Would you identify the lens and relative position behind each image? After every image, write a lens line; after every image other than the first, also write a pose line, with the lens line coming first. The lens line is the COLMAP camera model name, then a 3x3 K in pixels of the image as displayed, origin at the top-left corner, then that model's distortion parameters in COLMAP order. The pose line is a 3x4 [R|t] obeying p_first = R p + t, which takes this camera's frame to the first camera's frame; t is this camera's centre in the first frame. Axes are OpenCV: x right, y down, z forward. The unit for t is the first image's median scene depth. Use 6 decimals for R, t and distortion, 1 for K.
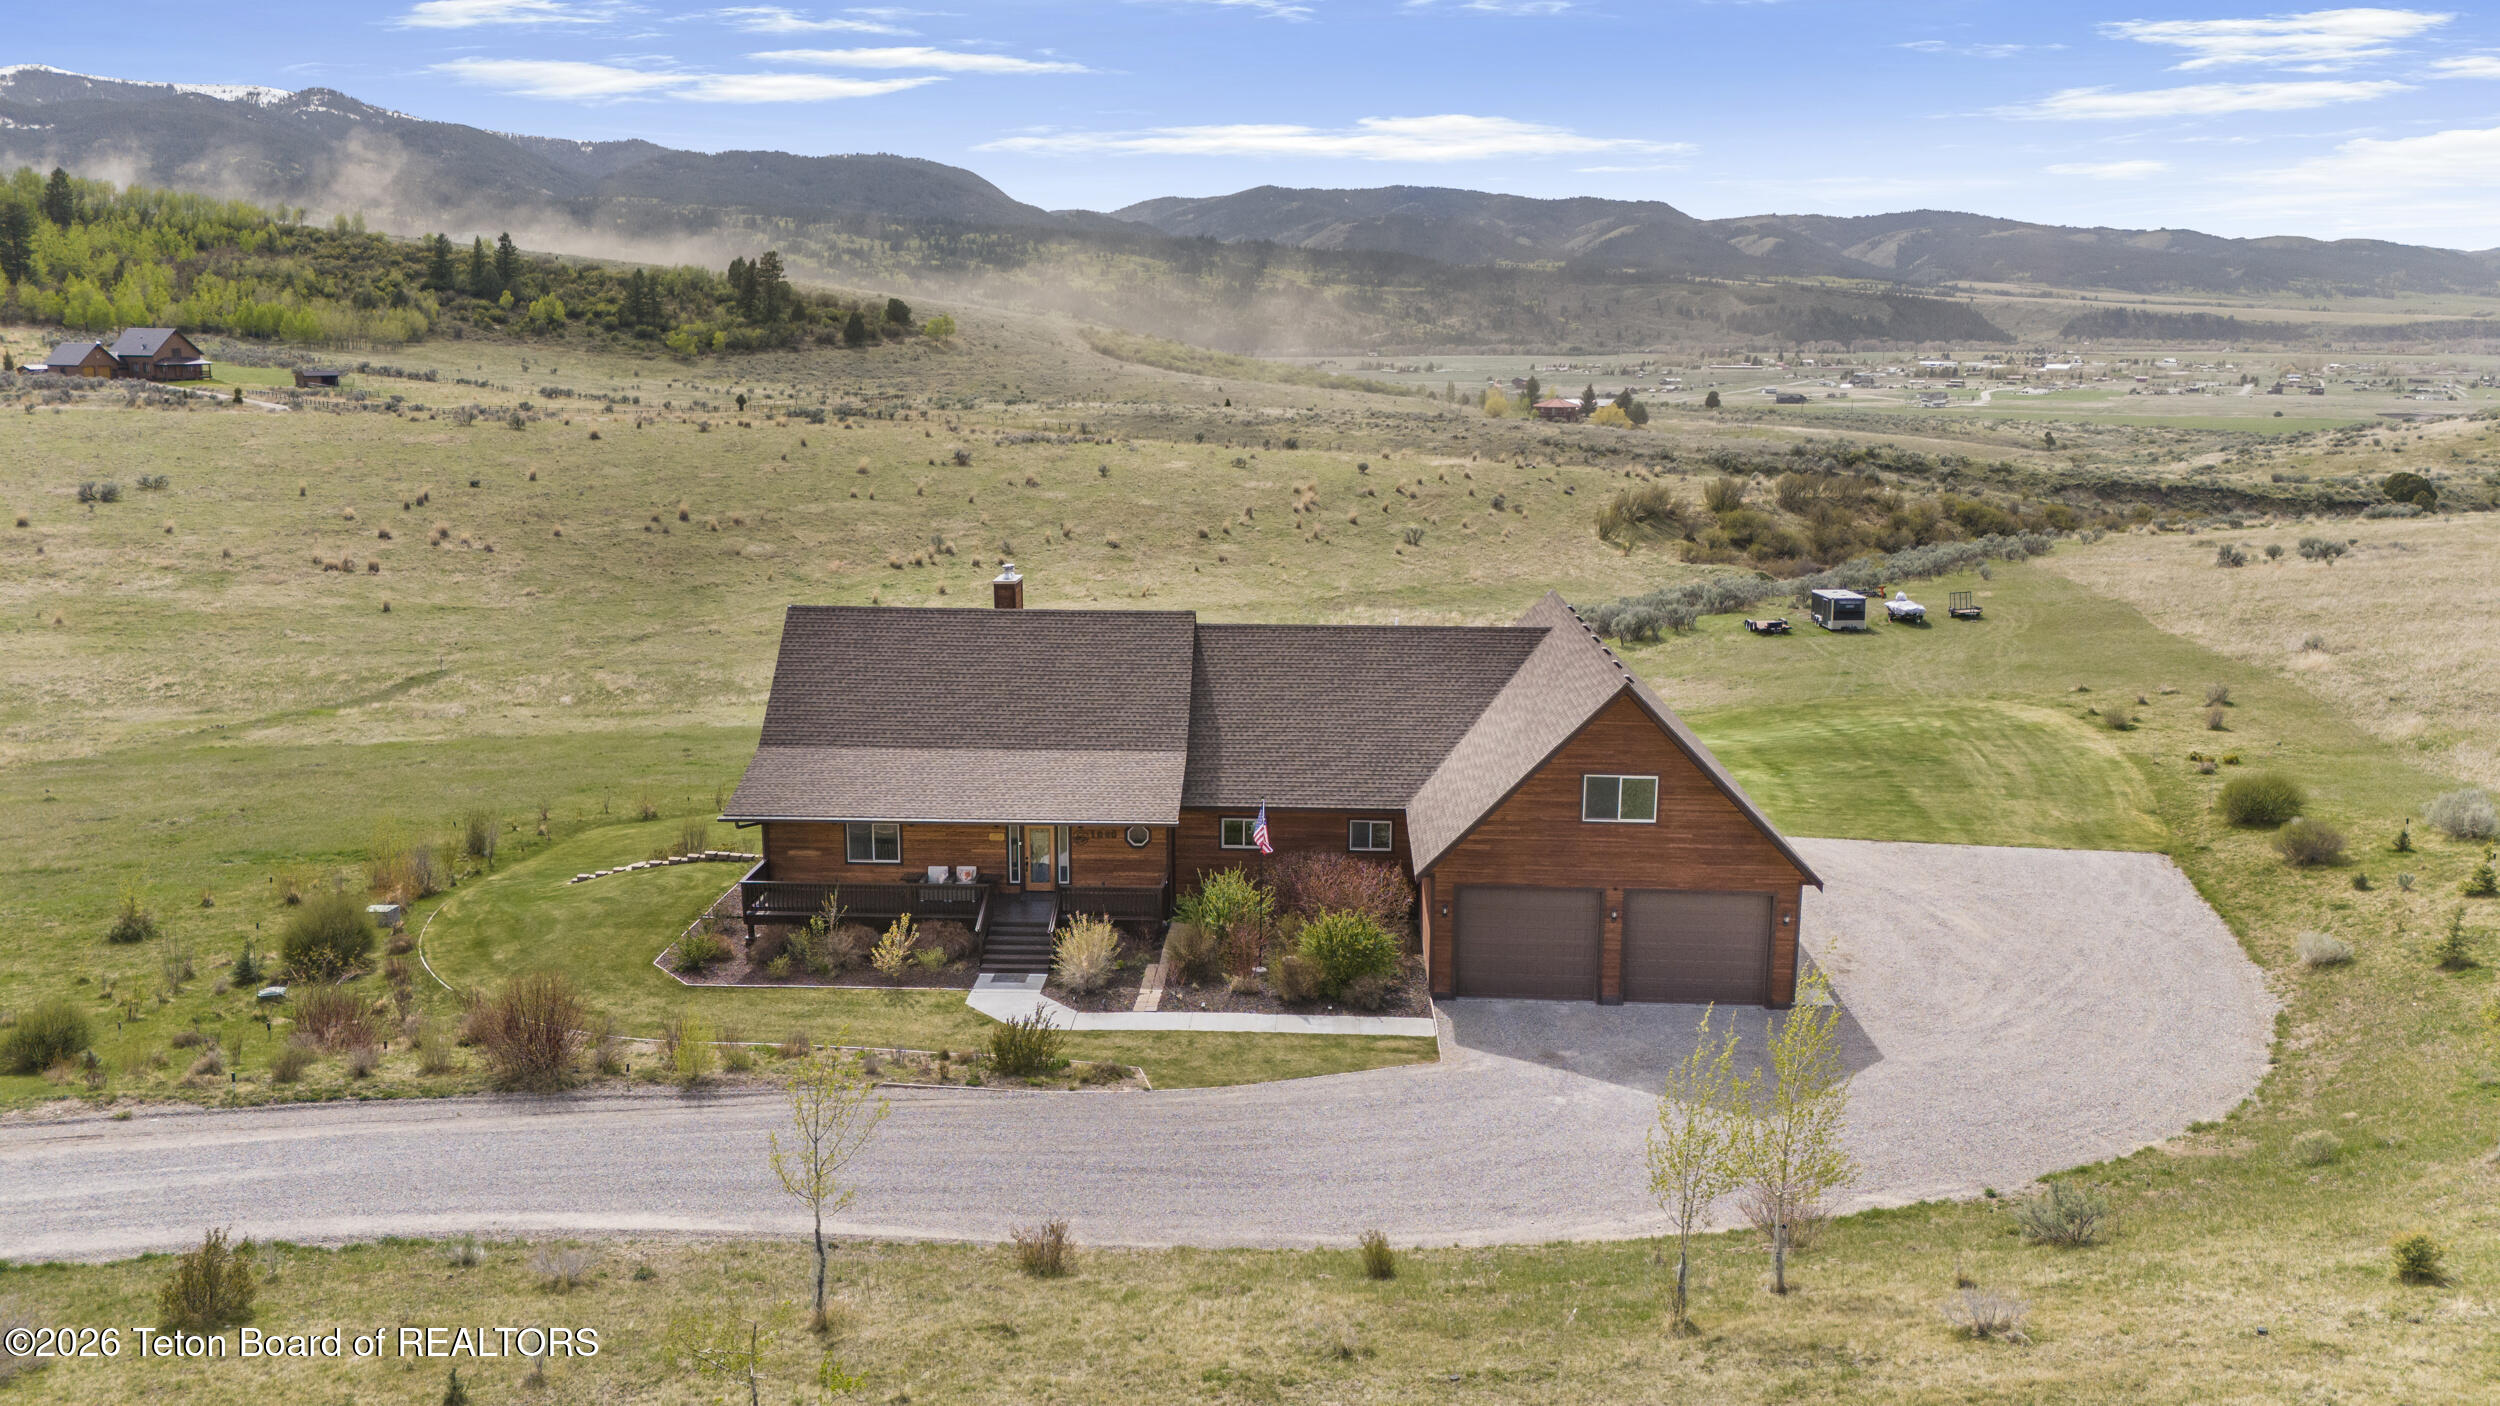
lens RADIAL K [[1839.7, 0, 1250.0], [0, 1839.7, 703.0], [0, 0, 1]] dist [0.071224, -0.061541]
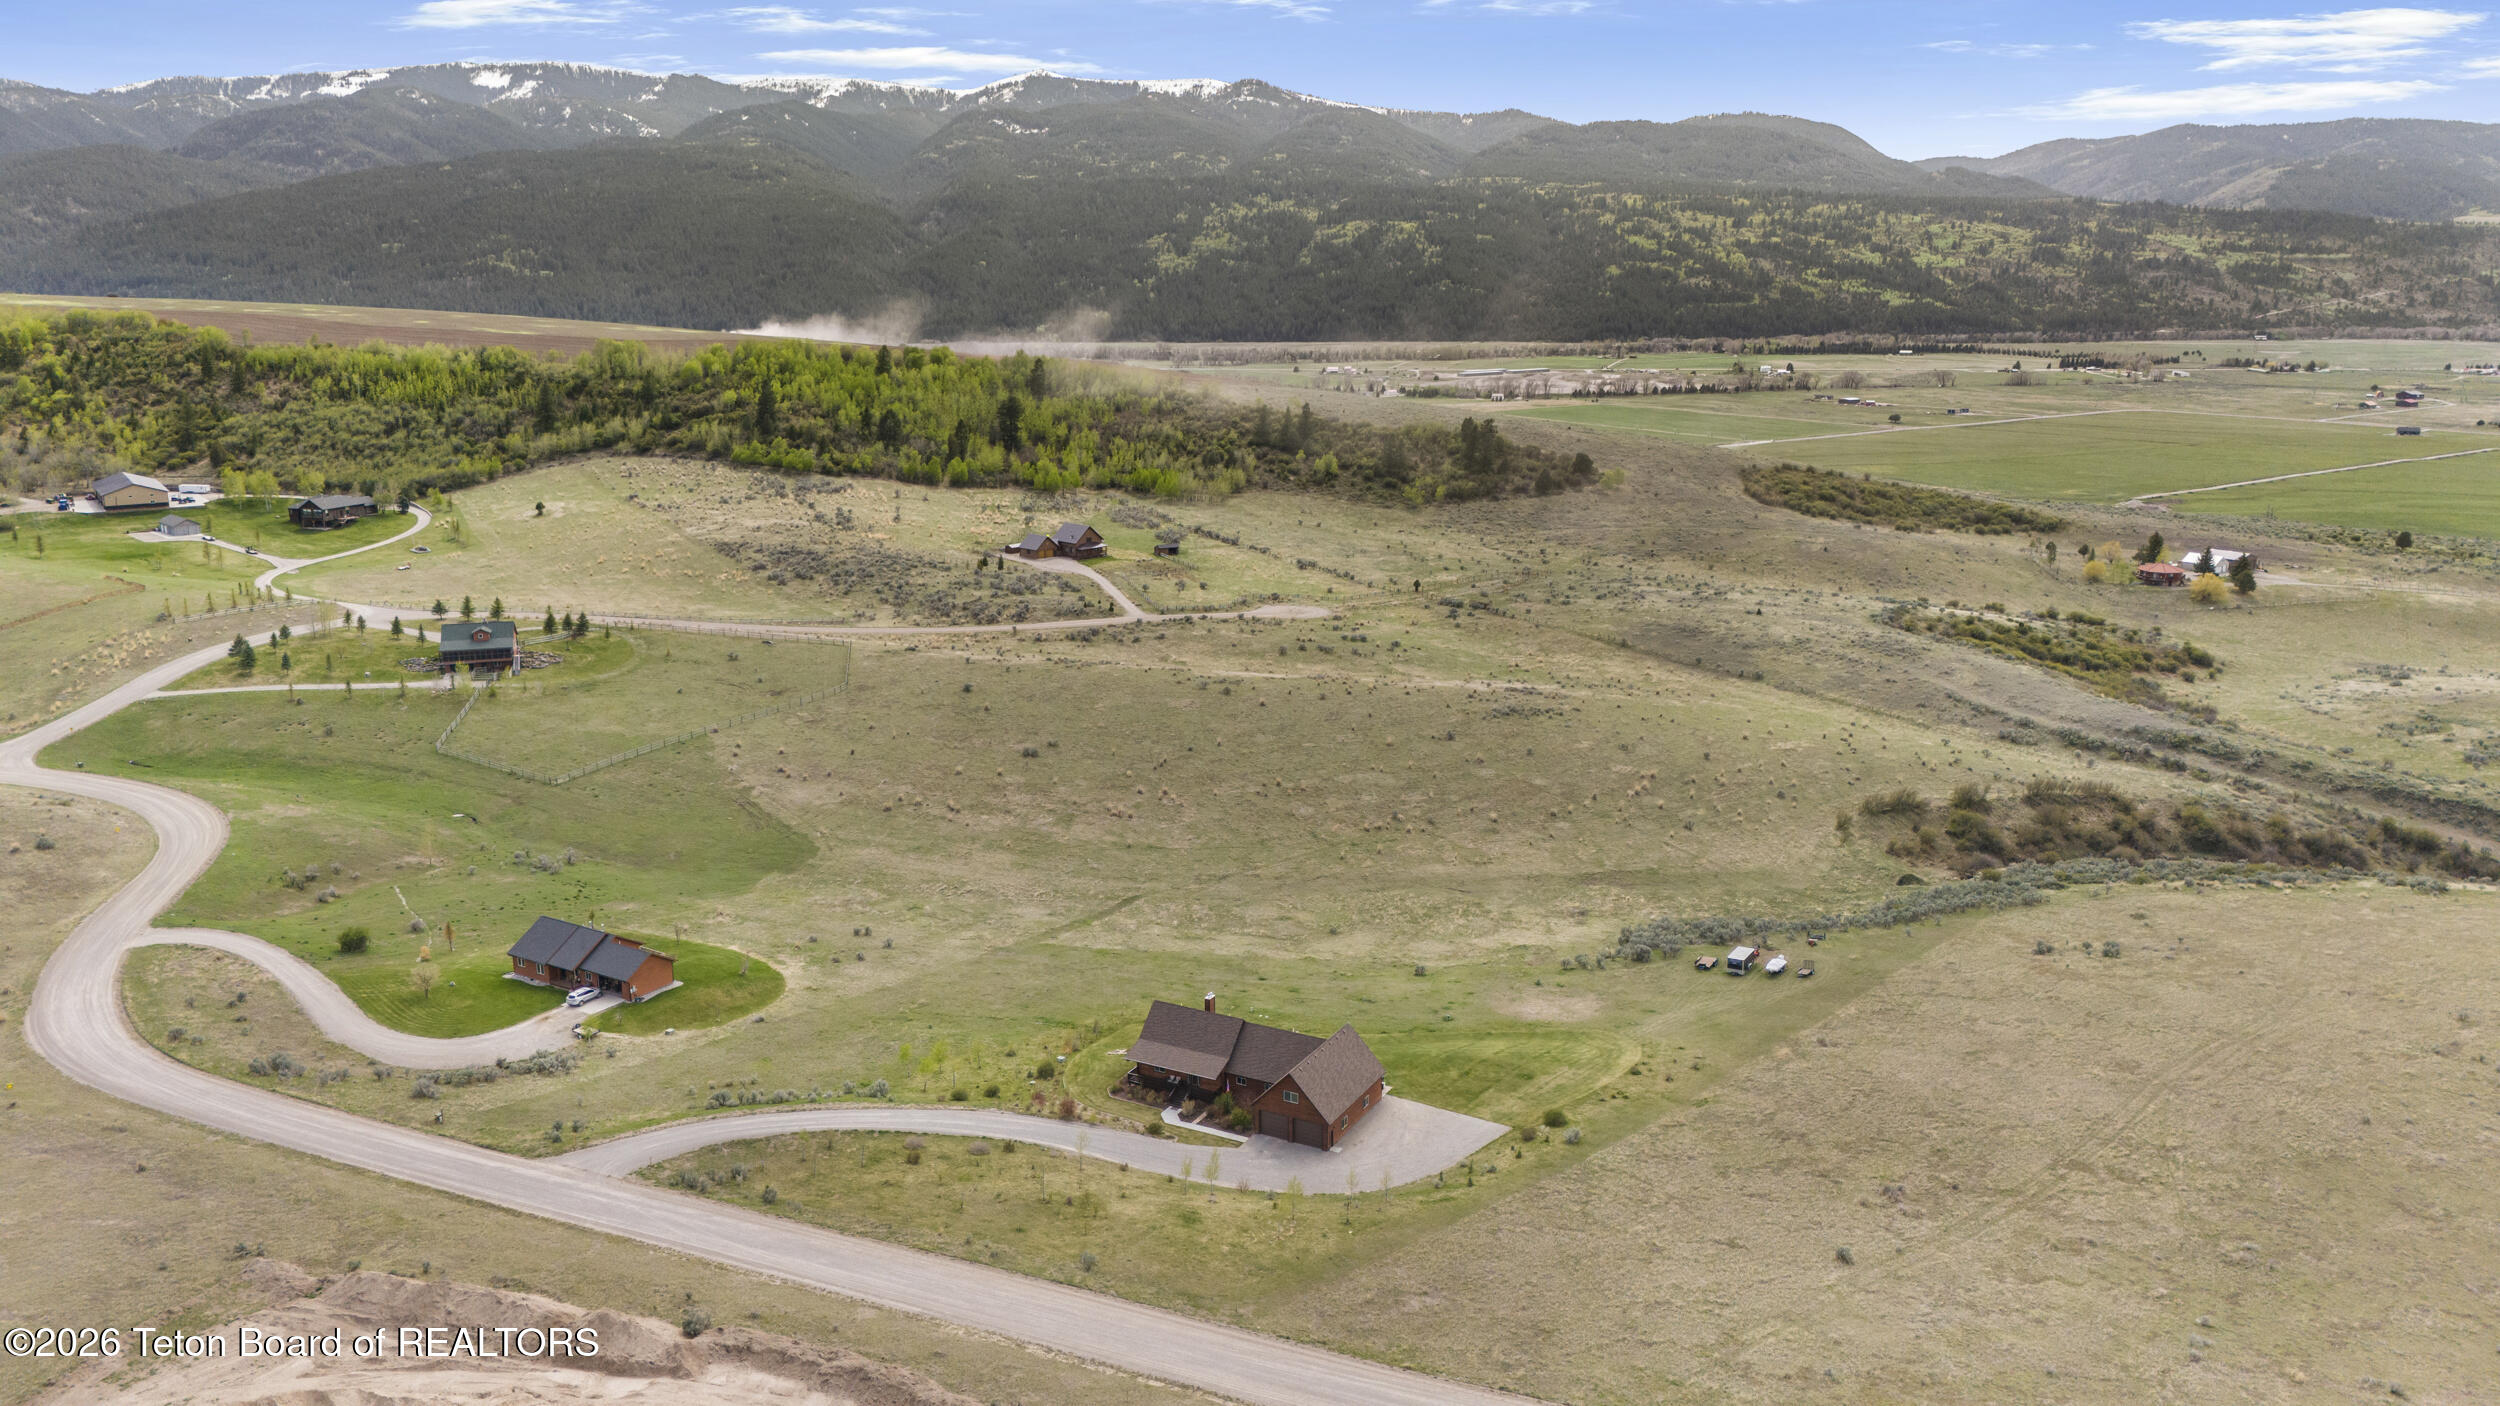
lens RADIAL K [[1826.6, 0, 1250.0], [0, 1826.6, 703.0], [0, 0, 1]] dist [0.104203, -0.117143]
pose [[0.902326, 0.095436, -0.420358, 0.160387], [-0.083778, 0.995415, 0.046159, -0.092855], [0.422835, -0.006433, 0.906184, -0.259744]]
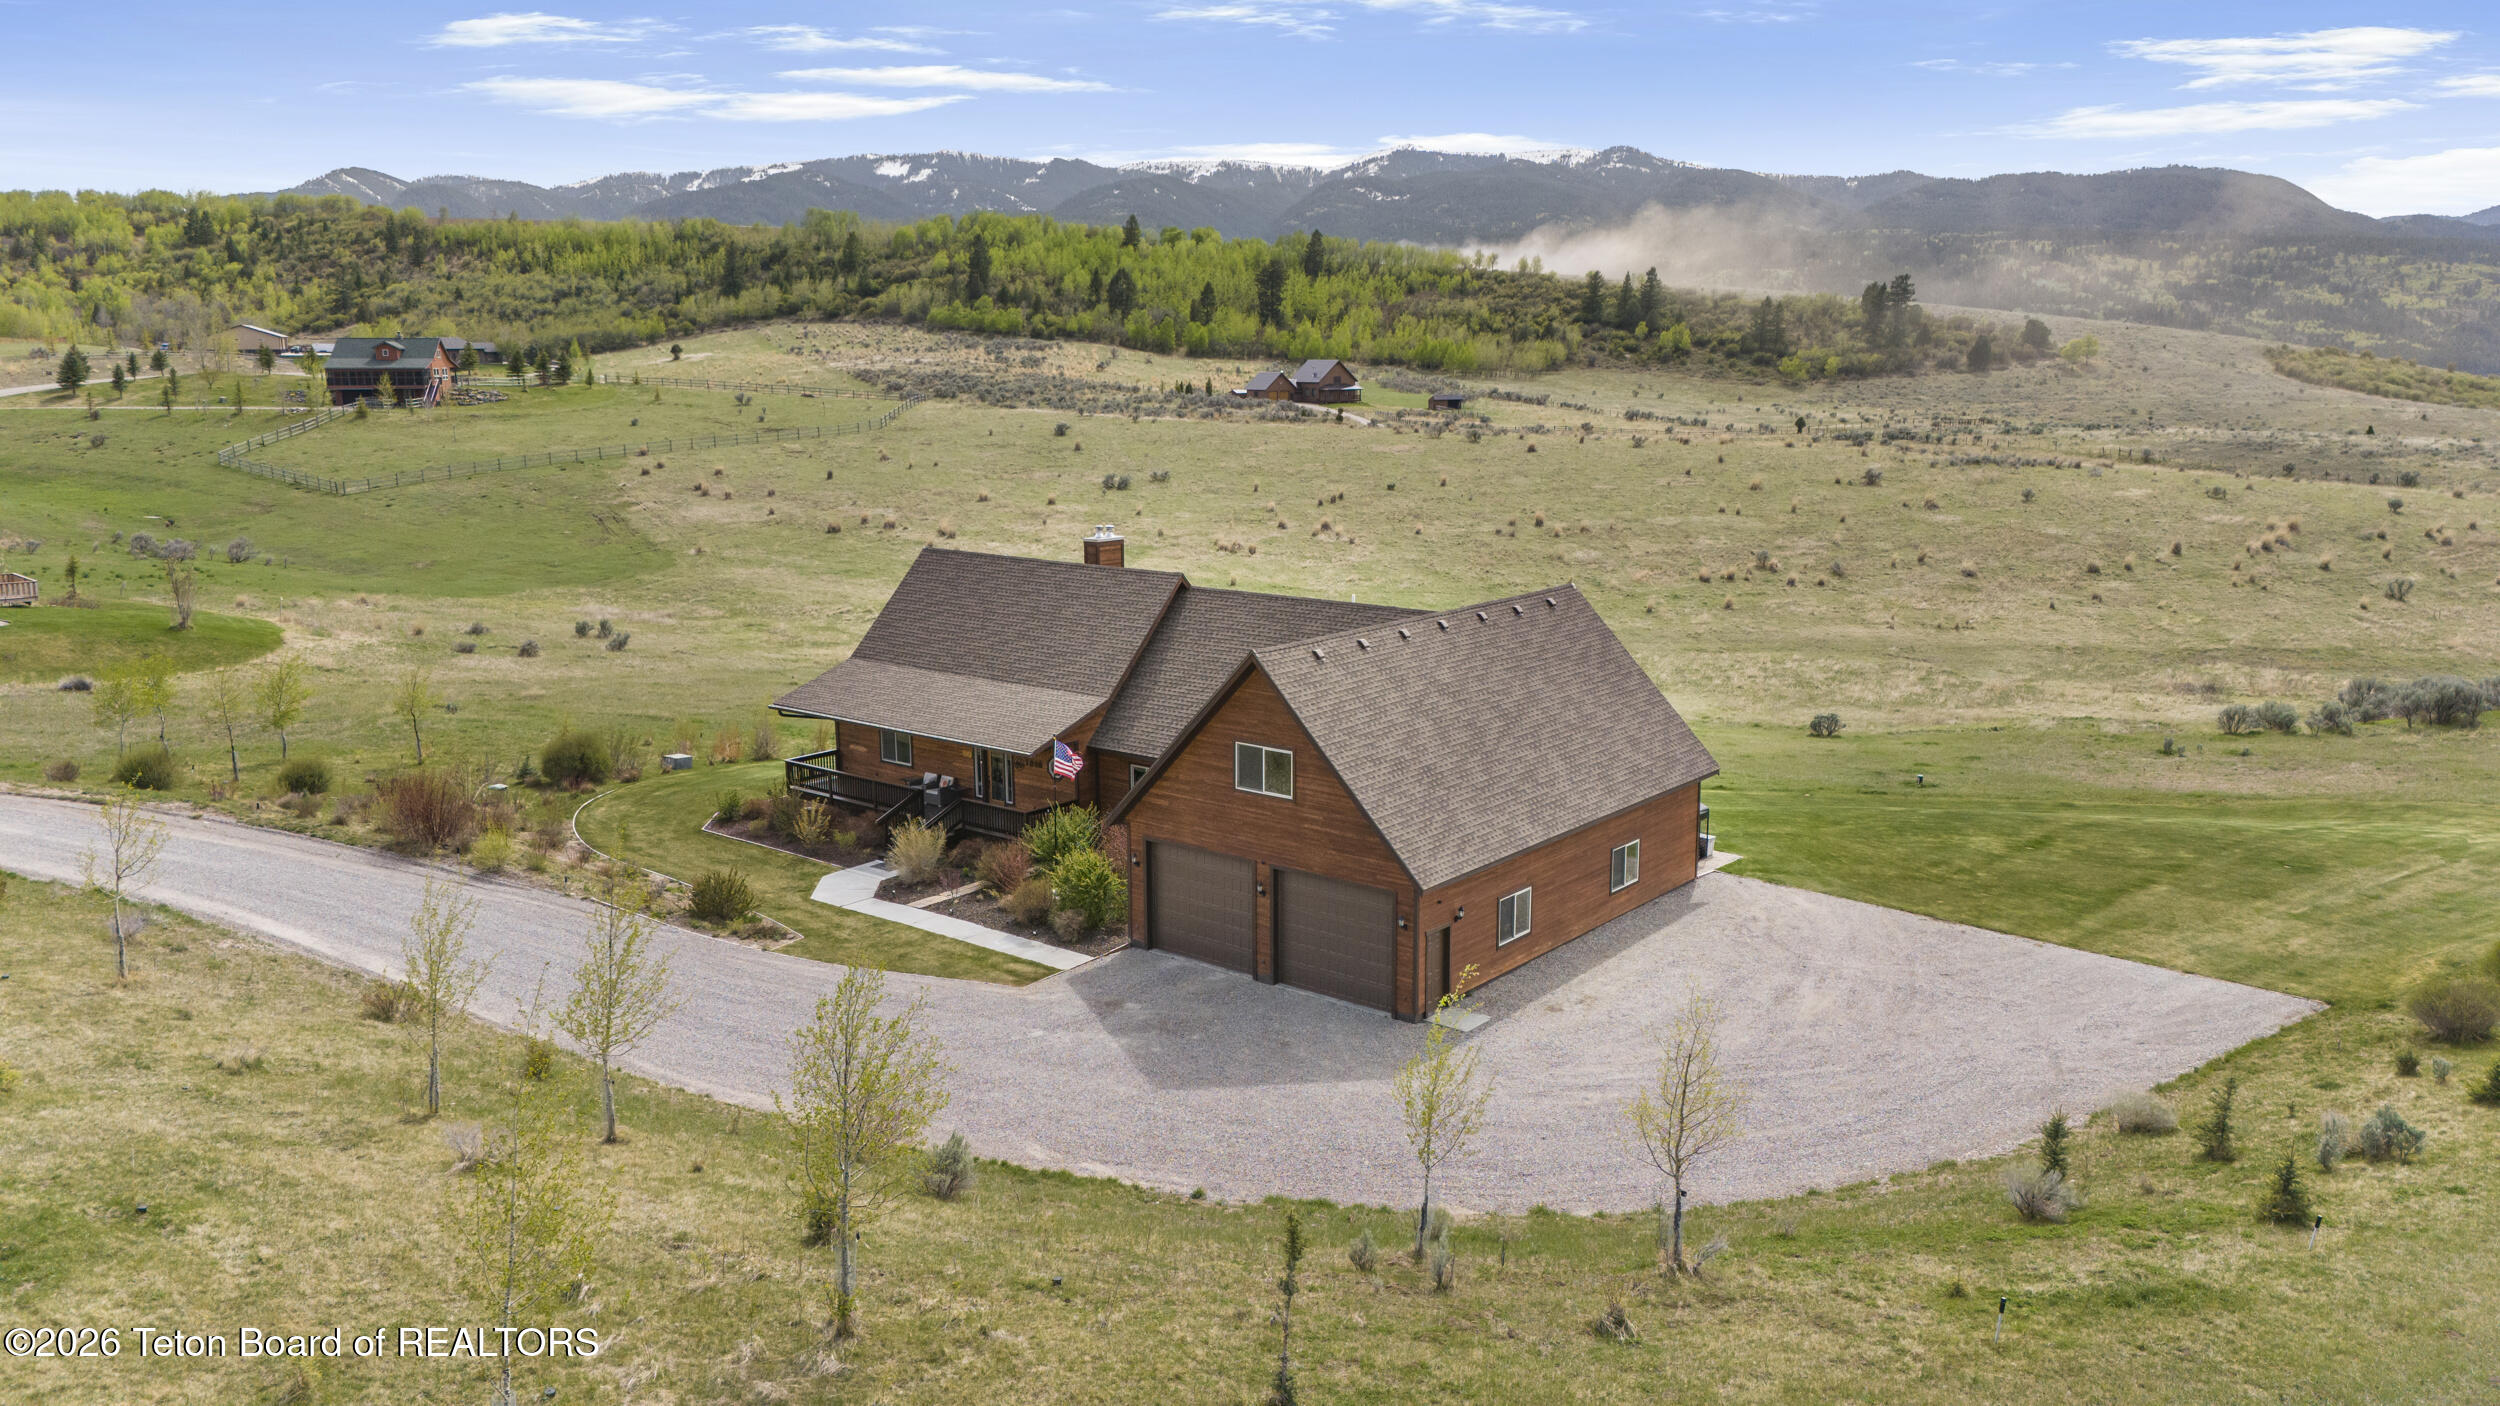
lens RADIAL K [[1839.7, 0, 1250.0], [0, 1839.7, 703.0], [0, 0, 1]] dist [0.071224, -0.061541]
pose [[0.803968, 0.105164, -0.585300, 0.064844], [-0.114702, 0.993180, 0.020895, -0.000234], [0.583506, 0.050336, 0.810547, 0.017359]]
